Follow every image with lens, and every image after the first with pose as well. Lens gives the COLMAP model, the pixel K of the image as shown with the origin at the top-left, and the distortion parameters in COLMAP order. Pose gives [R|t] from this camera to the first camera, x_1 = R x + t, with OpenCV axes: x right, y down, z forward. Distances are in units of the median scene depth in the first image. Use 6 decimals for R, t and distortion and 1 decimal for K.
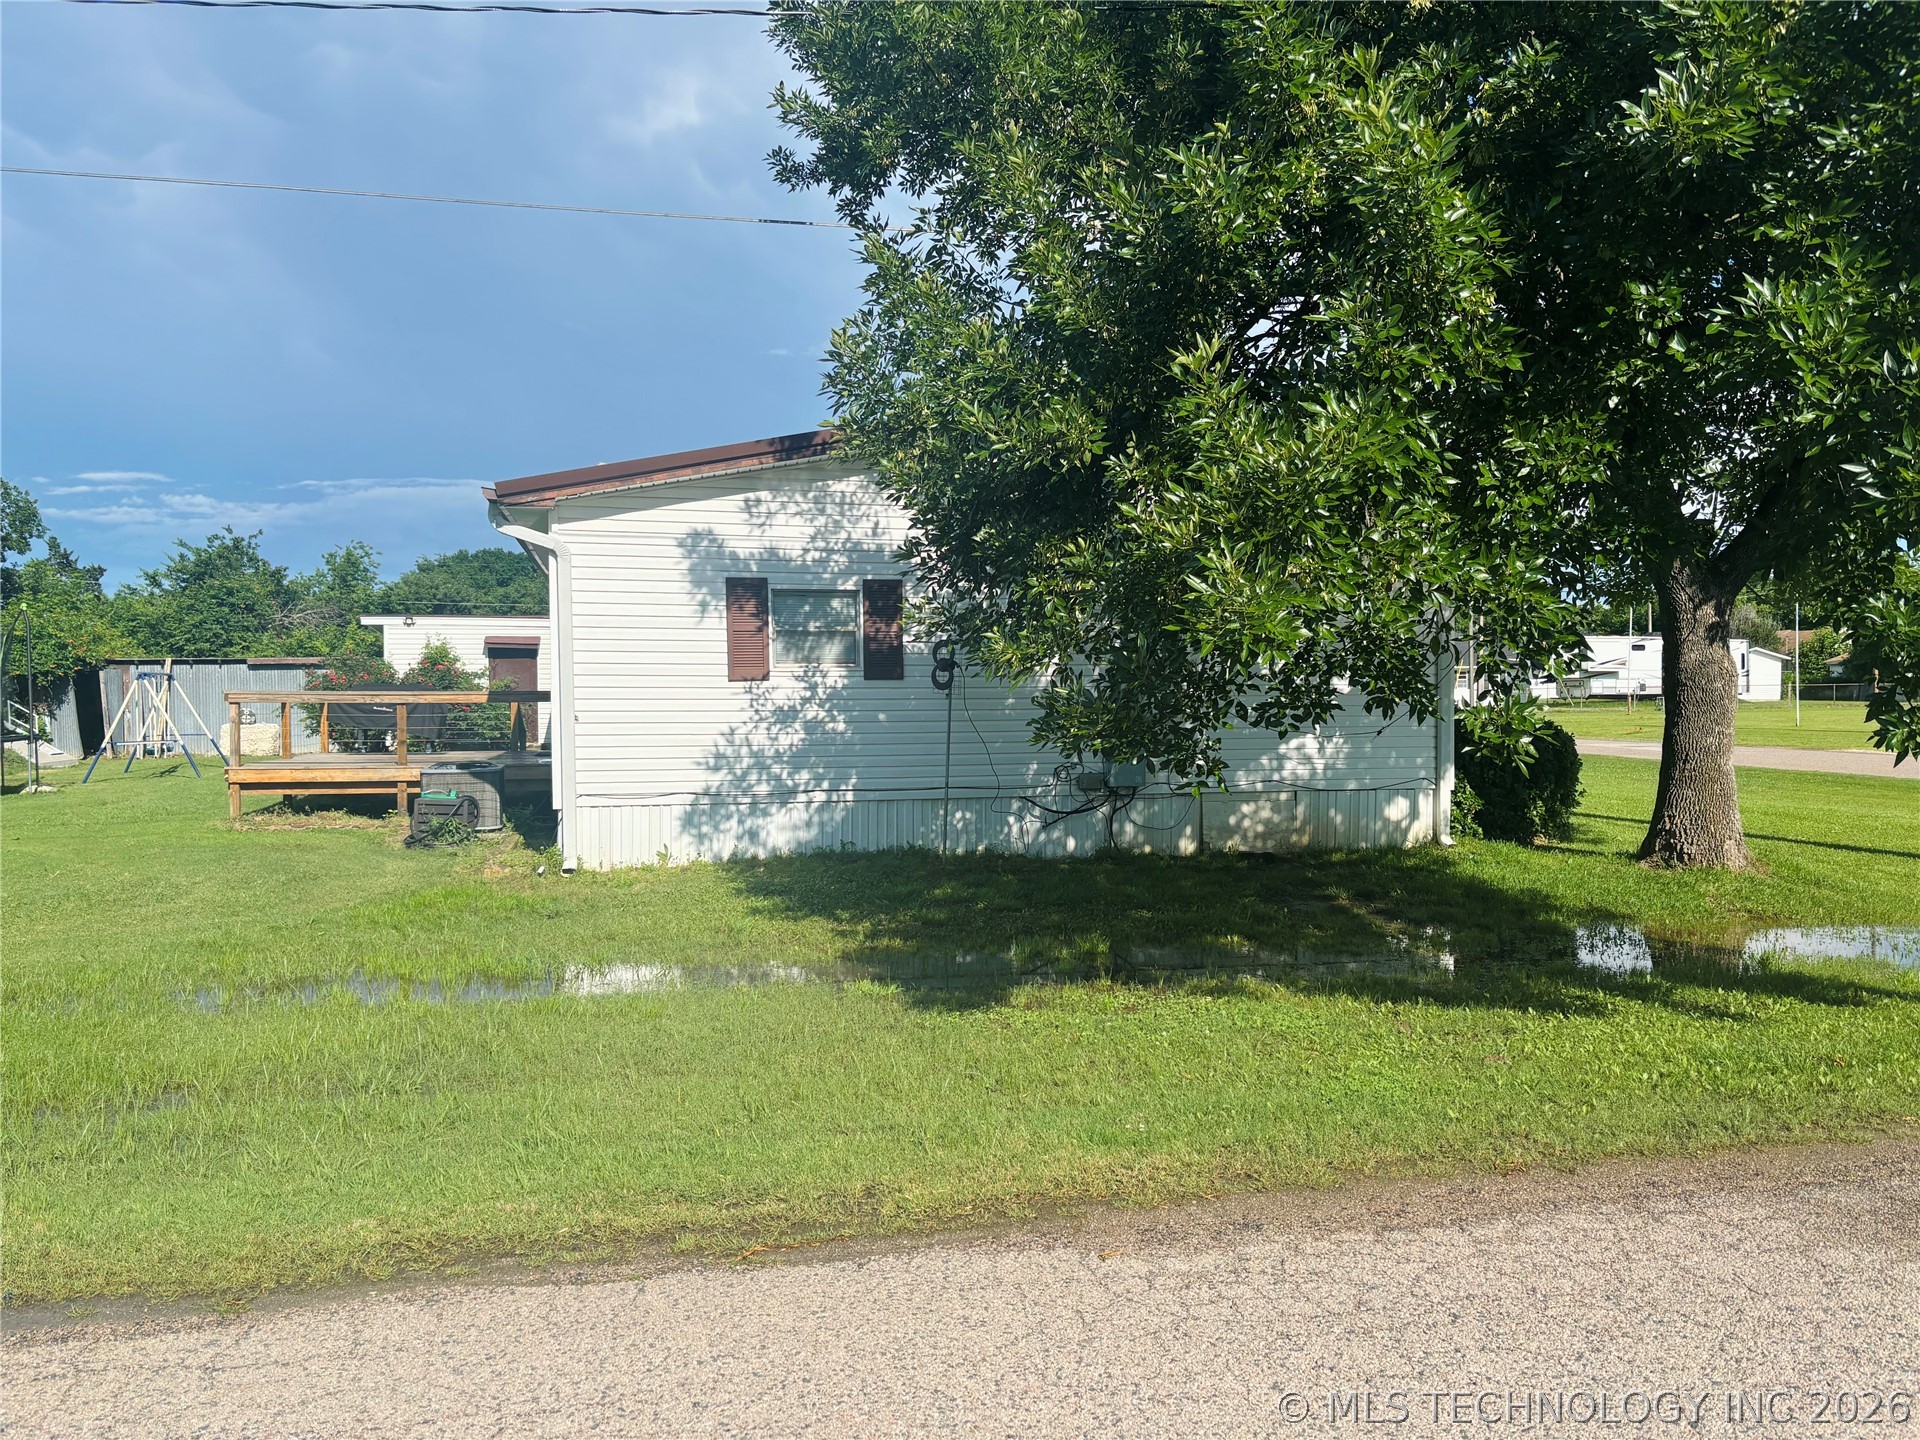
lens RADIAL K [[1461.5, 0, 960.0], [0, 1461.5, 720.0], [0, 0, 1]] dist [0.038823, 0.000386]
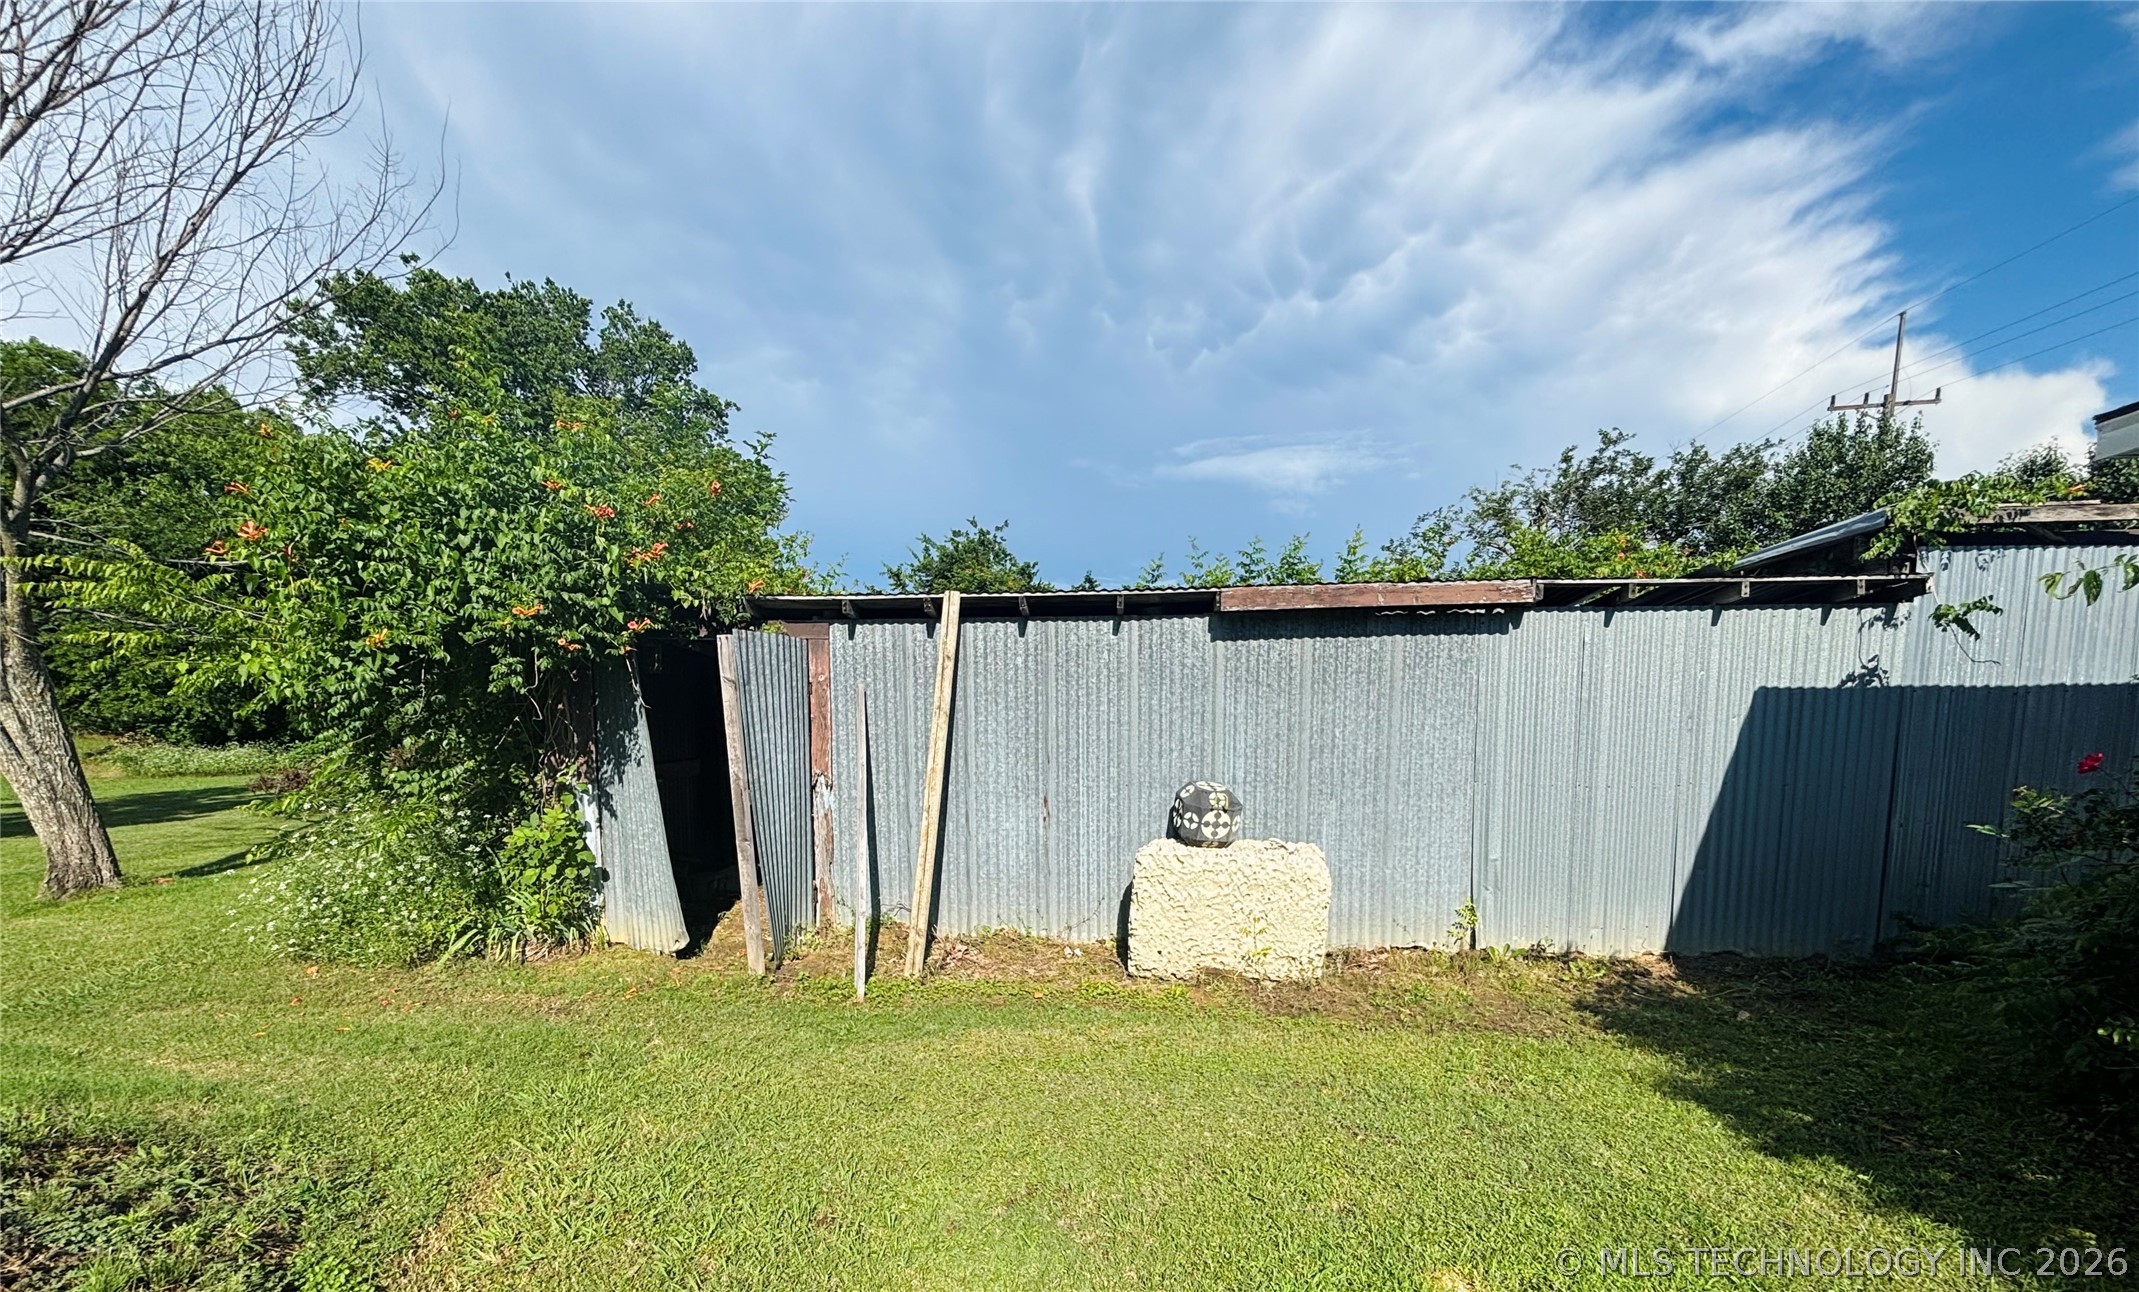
lens RADIAL K [[870.9, 0, 1067.2], [0, 870.9, 800.2], [0, 0, 1]] dist [0.001777, 0.000224]
pose [[0.952992, 0.037521, -0.300663, -0.465275], [-0.012390, 0.996299, 0.085062, -0.018218], [0.302742, -0.077338, 0.949930, 0.852125]]
